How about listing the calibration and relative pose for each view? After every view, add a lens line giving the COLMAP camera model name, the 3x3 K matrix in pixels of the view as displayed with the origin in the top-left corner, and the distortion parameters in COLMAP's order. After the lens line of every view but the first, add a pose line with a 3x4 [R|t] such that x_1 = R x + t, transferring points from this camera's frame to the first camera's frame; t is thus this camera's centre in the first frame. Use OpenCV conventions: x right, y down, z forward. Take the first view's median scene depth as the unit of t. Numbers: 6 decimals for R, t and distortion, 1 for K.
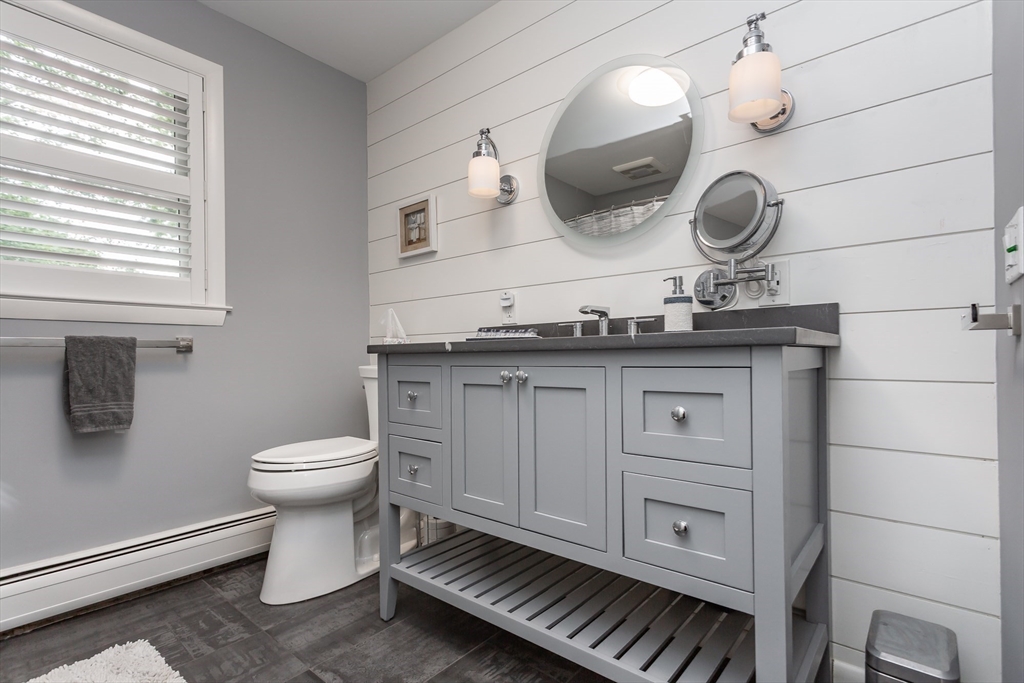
lens RADIAL K [[482.2, 0, 512.1], [0, 482.2, 347.5], [0, 0, 1]] dist [-0.001132, 0.000830]
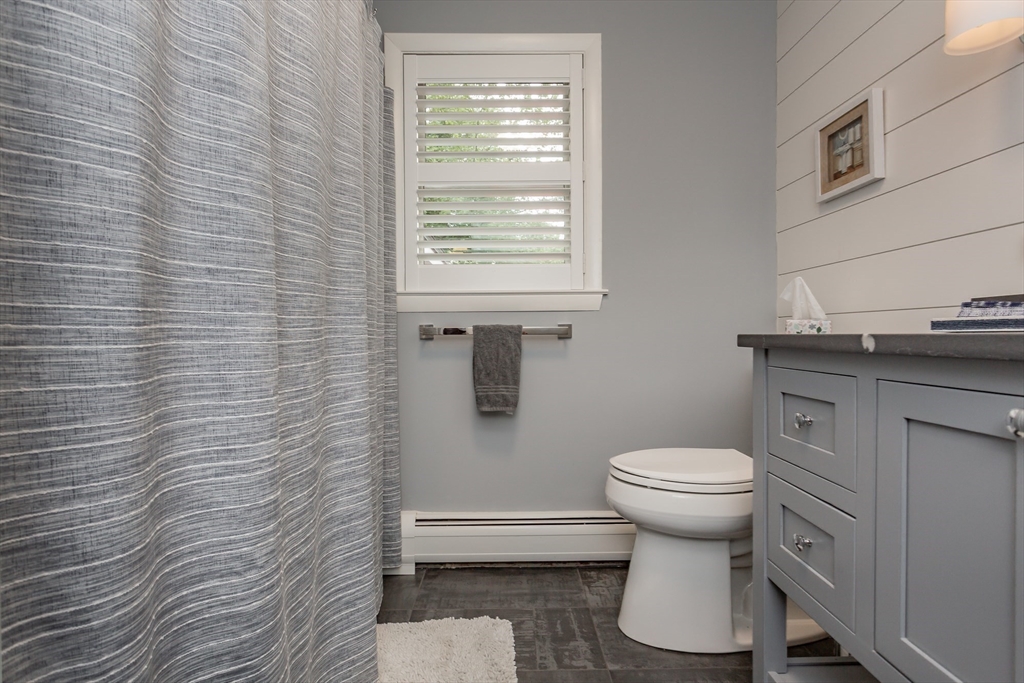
lens RADIAL K [[482.2, 0, 511.0], [0, 482.2, 340.9], [0, 0, 1]] dist [-0.001132, 0.000830]
pose [[0.650362, 0.015439, -0.759468, 0.009755], [0.014472, 0.999360, 0.032709, -0.019929], [0.759487, -0.032264, 0.649722, 0.269058]]
